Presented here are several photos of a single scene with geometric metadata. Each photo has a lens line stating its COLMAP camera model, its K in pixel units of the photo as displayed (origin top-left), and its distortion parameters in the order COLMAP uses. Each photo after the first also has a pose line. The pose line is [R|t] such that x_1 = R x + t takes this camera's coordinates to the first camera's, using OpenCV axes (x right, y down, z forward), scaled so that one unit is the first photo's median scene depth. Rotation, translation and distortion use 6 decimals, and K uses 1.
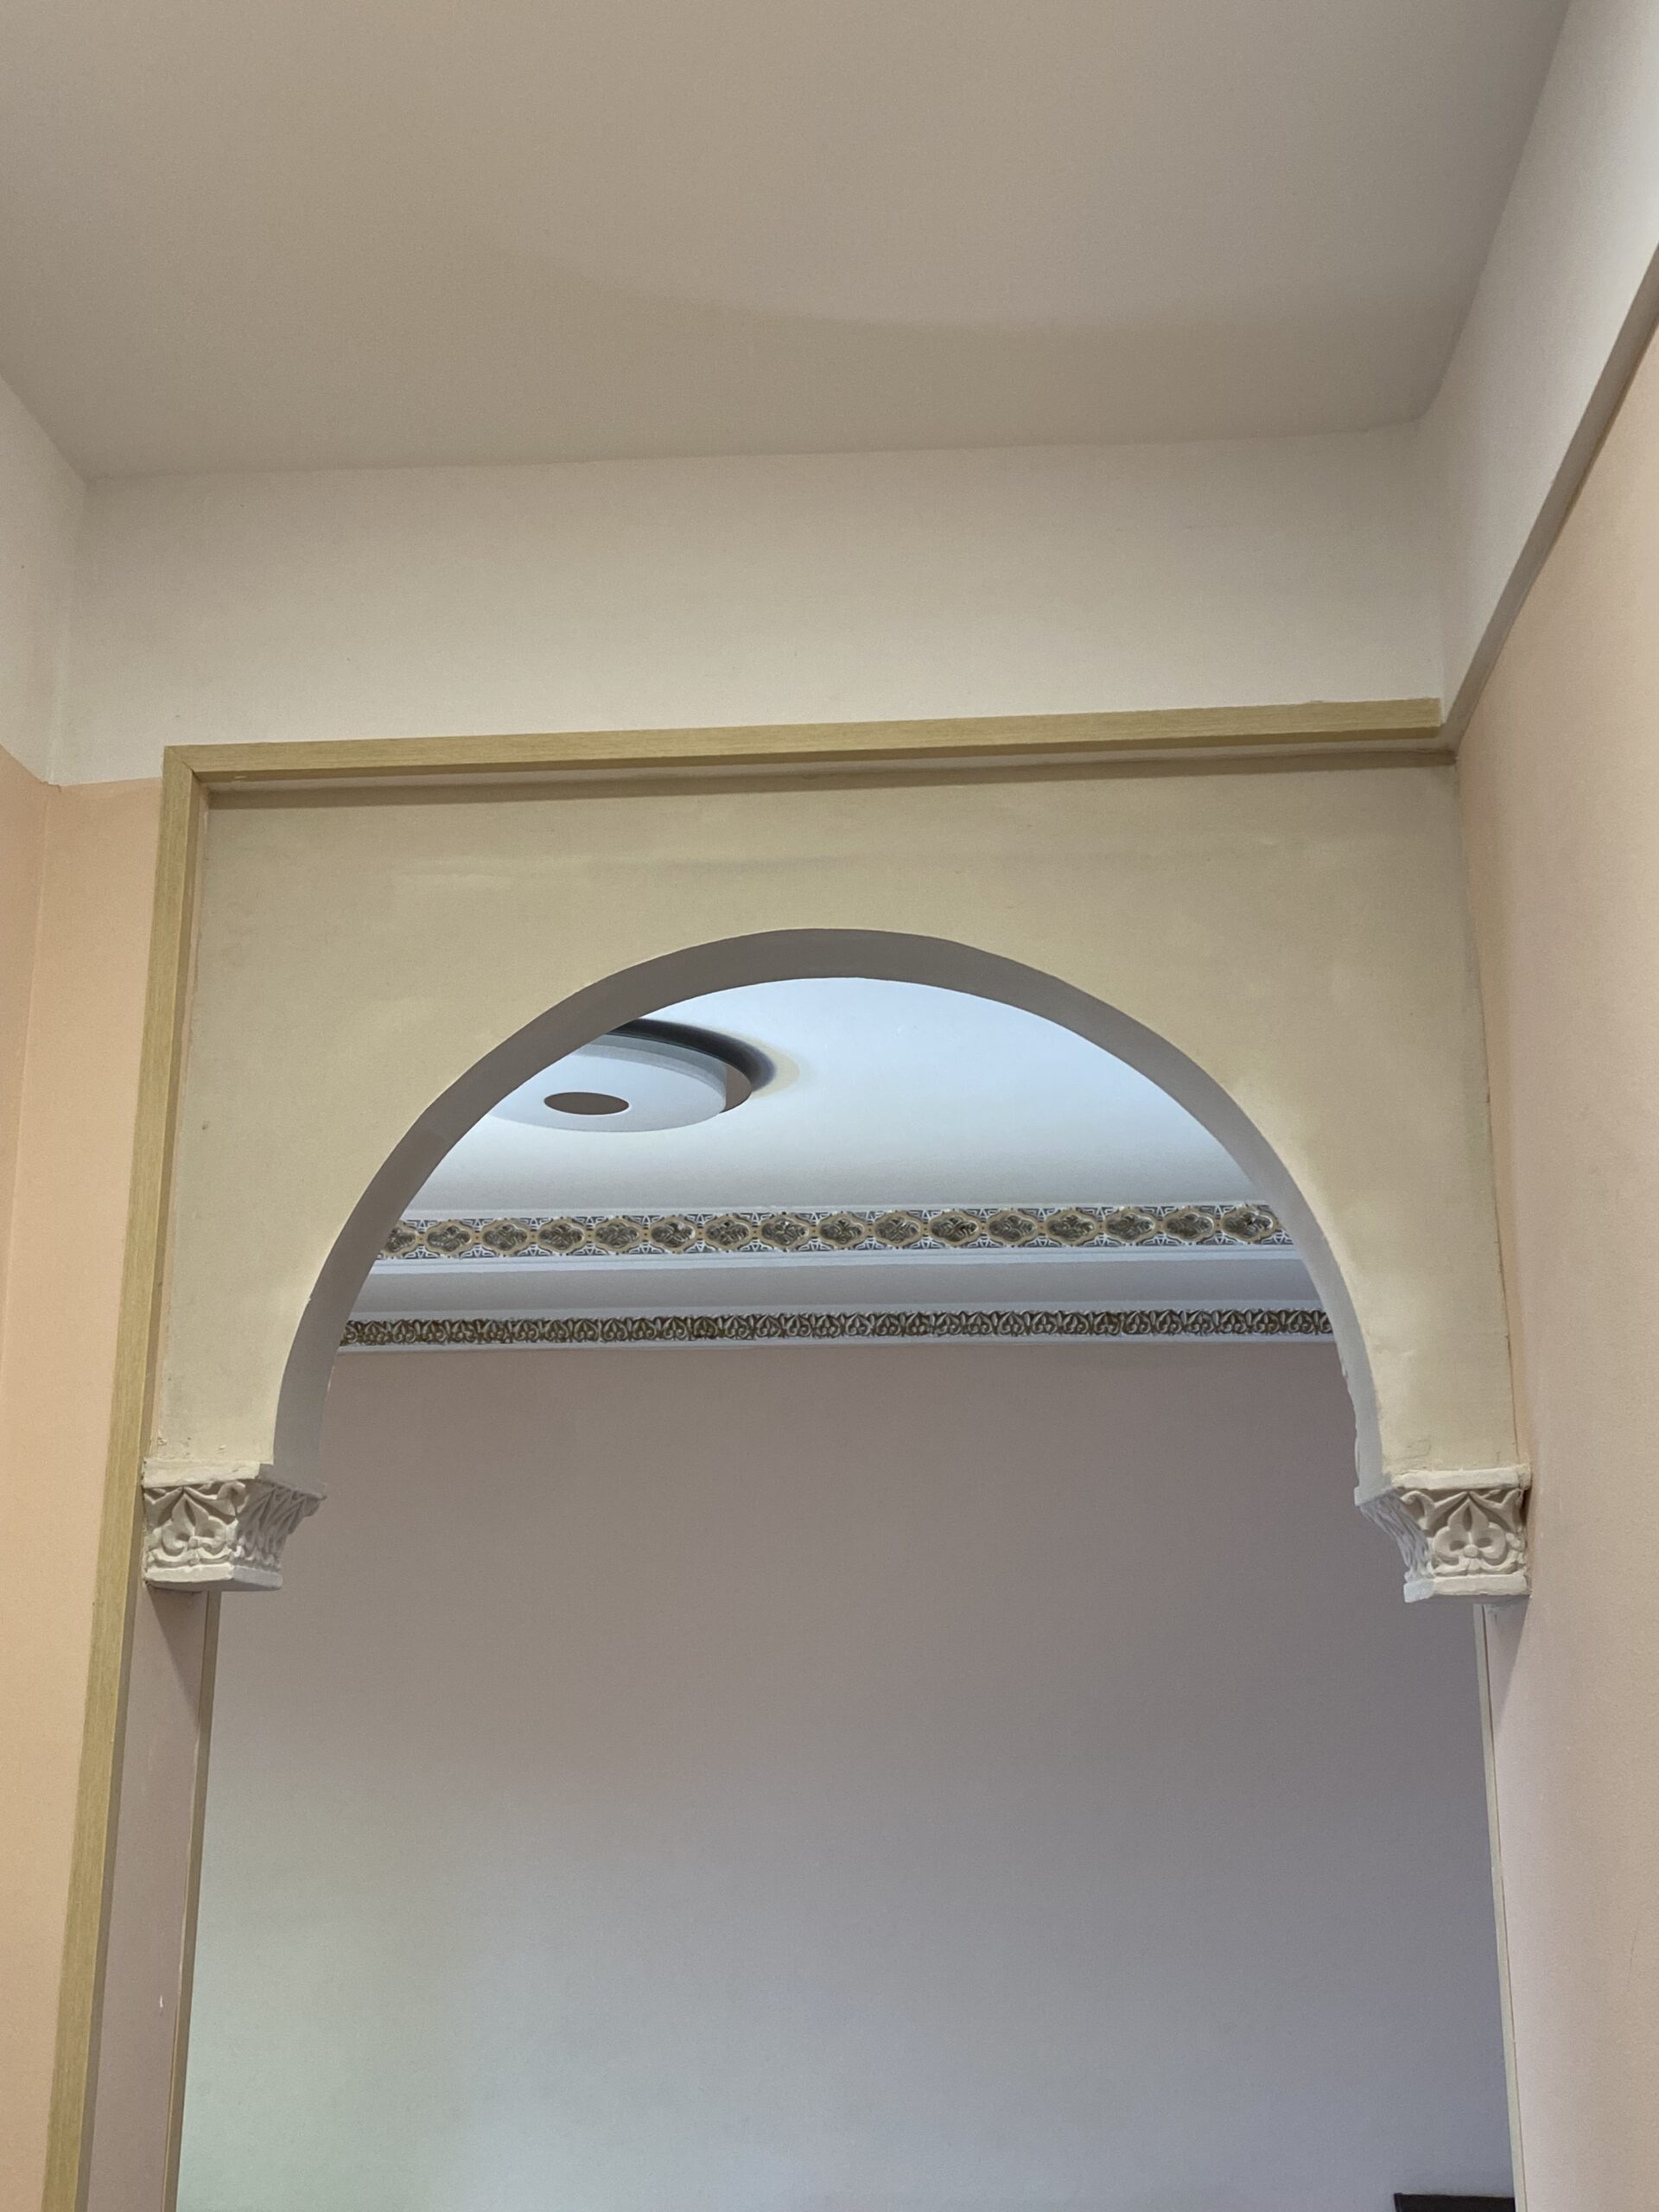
lens RADIAL K [[2238.1, 0, 794.2], [0, 2238.1, 1091.1], [0, 0, 1]] dist [0.215575, -0.723220]
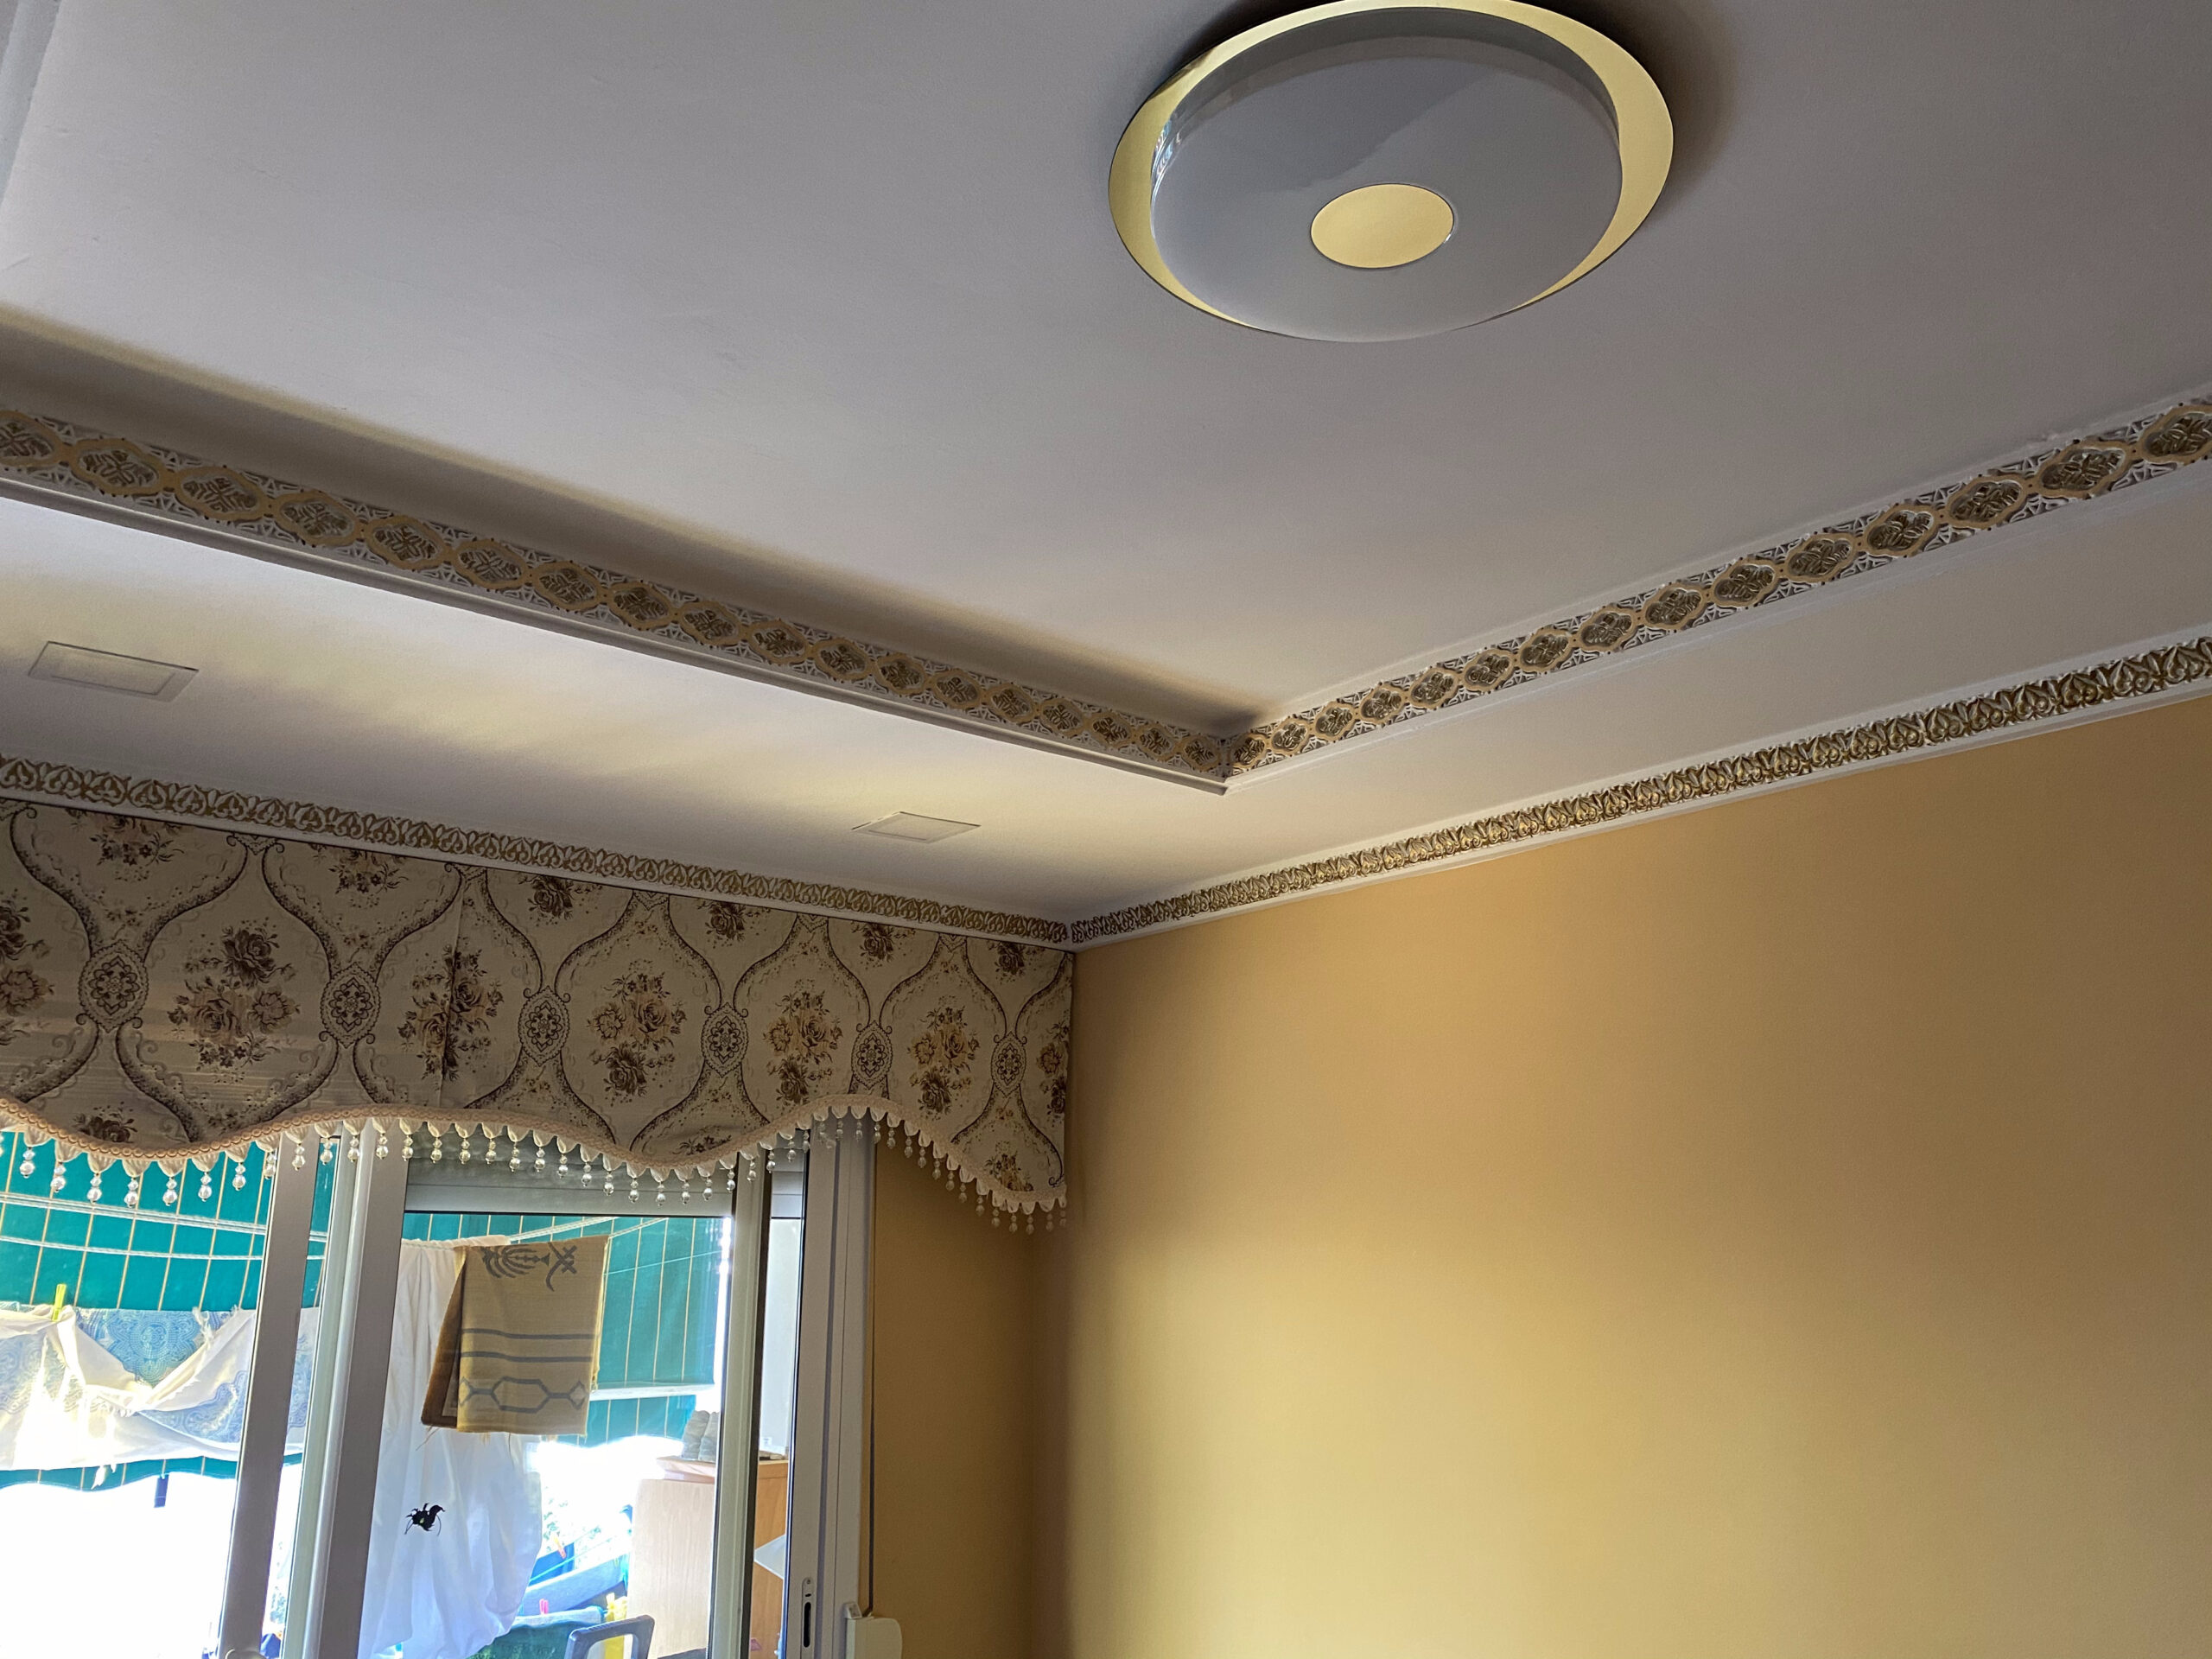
lens RADIAL K [[1668.7, 0, 1106.0], [0, 1668.7, 829.5], [0, 0, 1]] dist [-0.000507, 0.000674]
pose [[0.690541, -0.183207, -0.699706, 0.112857], [0.183638, 0.980099, -0.075390, 0.145005], [0.699593, -0.076433, 0.710442, 0.483051]]
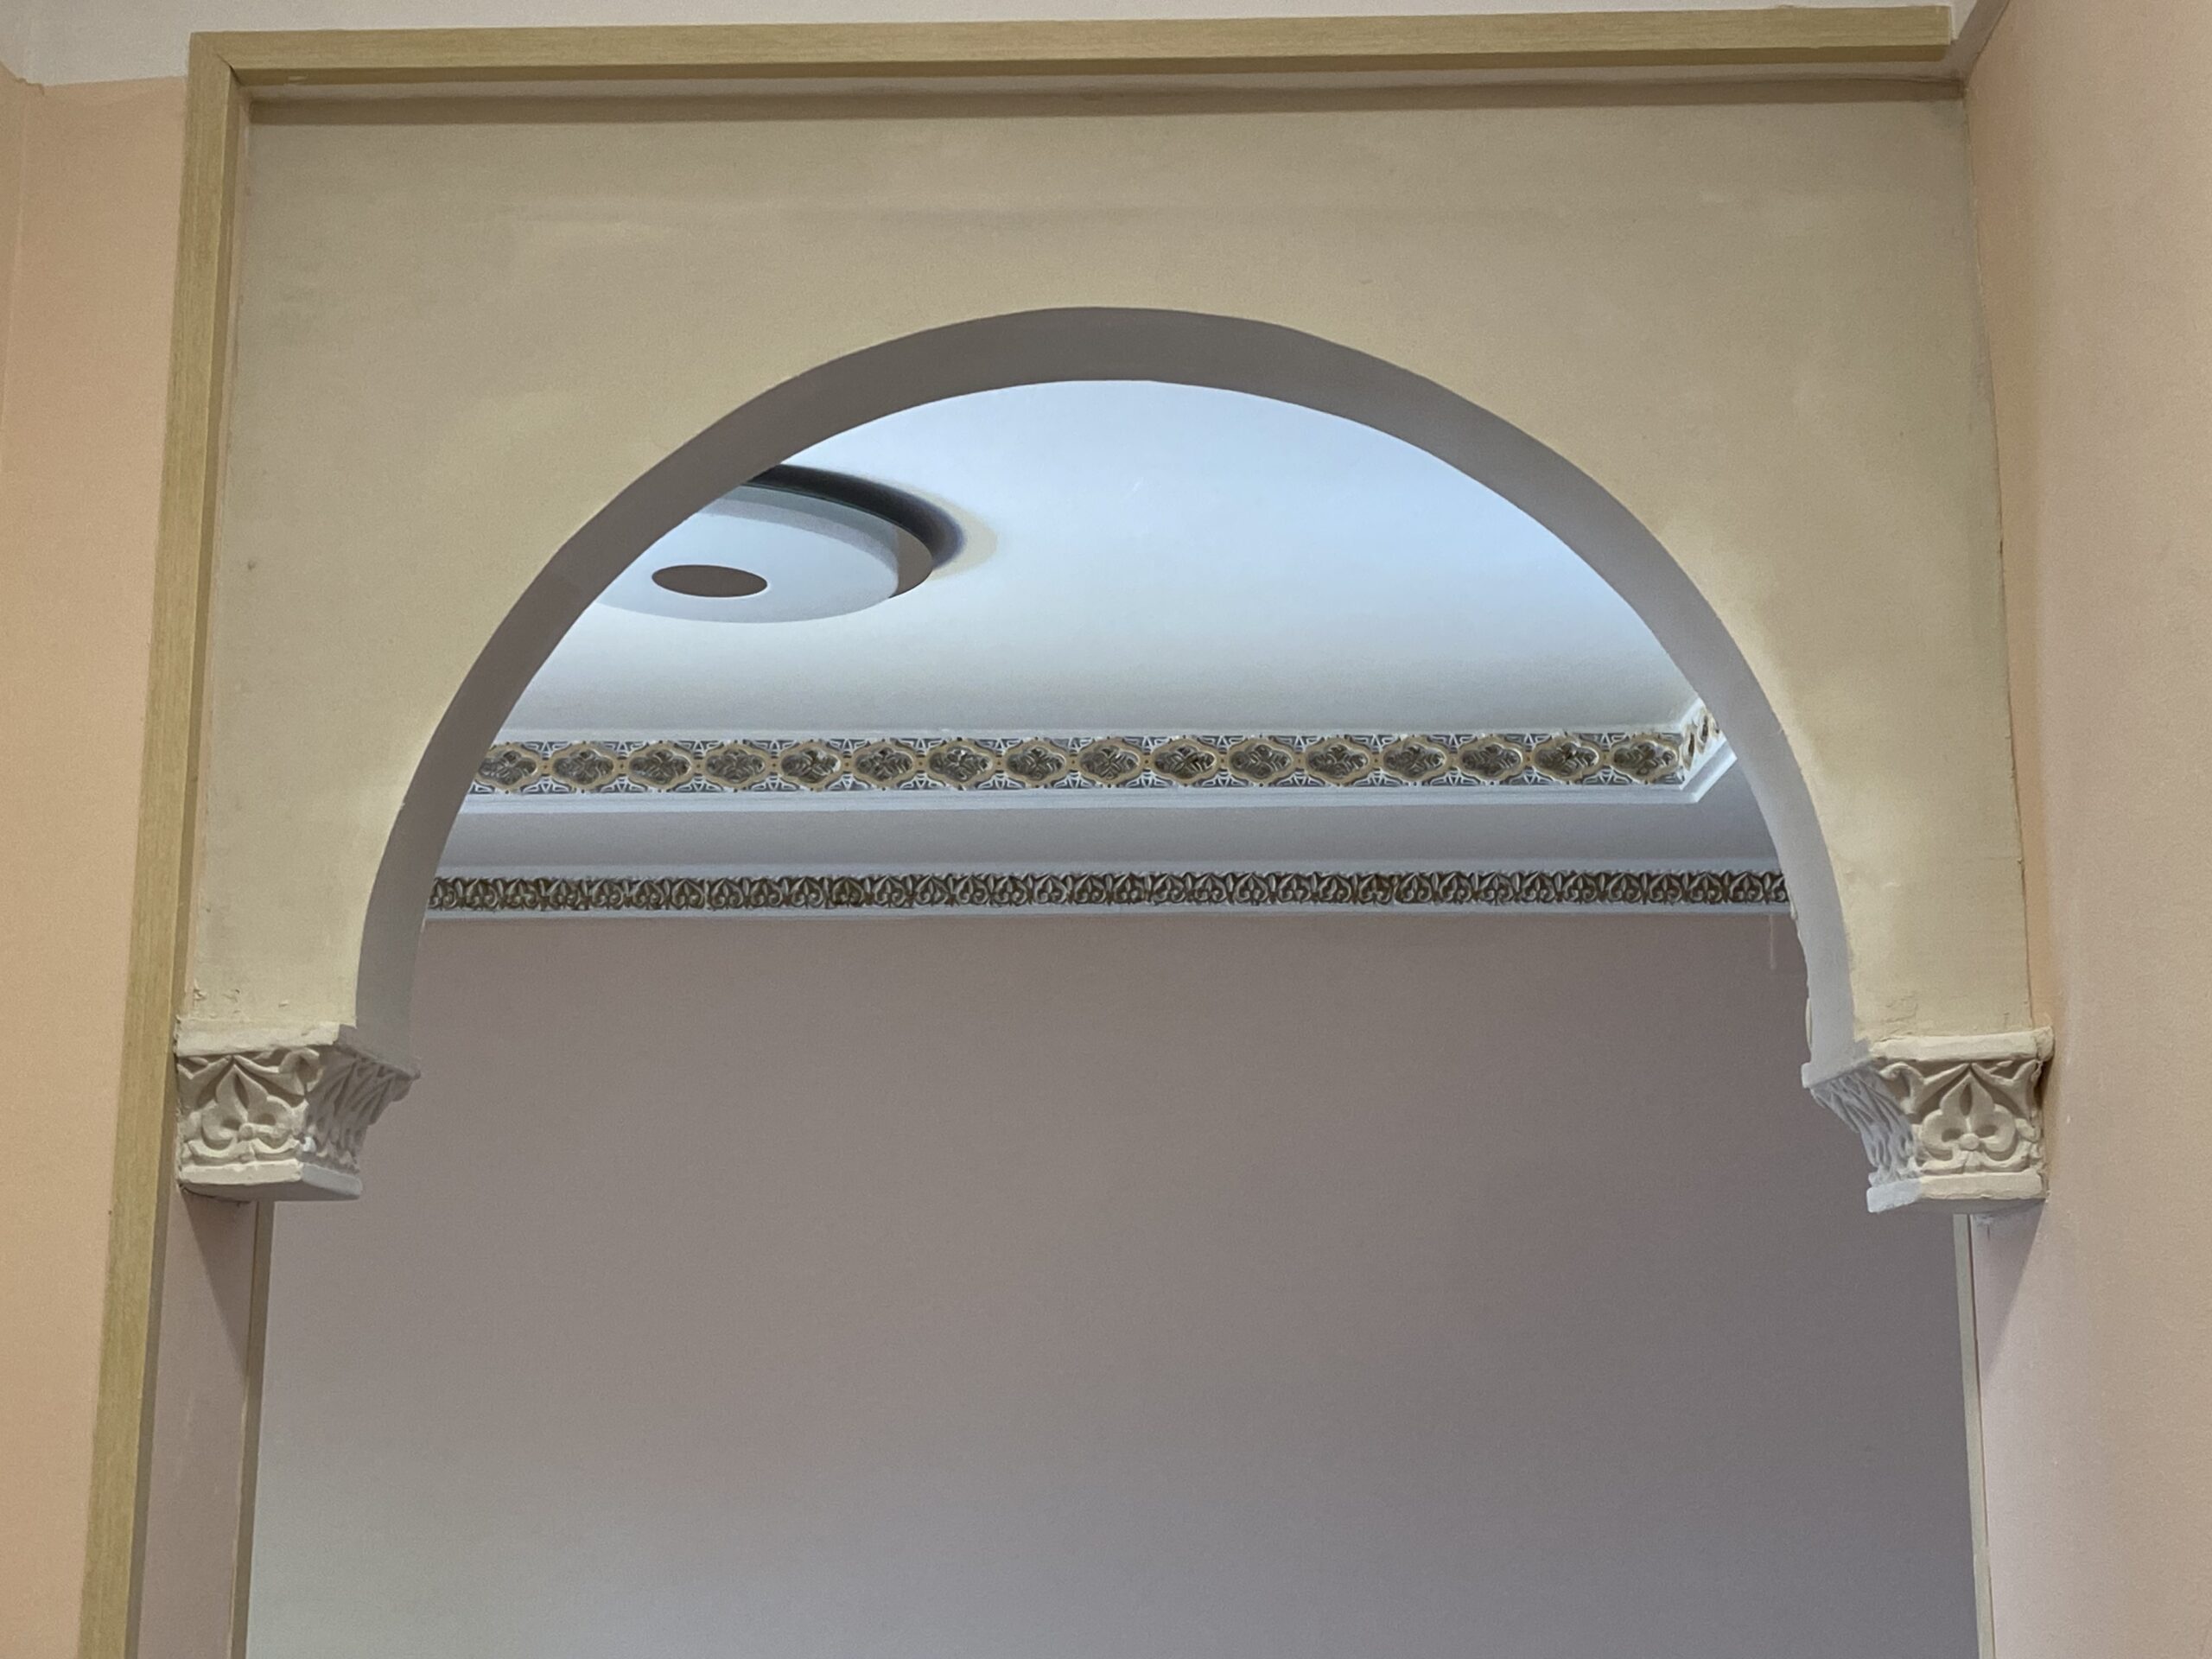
lens RADIAL K [[2937.3, 0, 1101.9], [0, 2937.3, 775.5], [0, 0, 1]] dist [0.188788, -0.634862]
pose [[0.997963, 0.009764, 0.063047, -0.019001], [-0.013385, 0.998269, 0.057269, 0.009665], [-0.062379, -0.057996, 0.996366, 0.013326]]
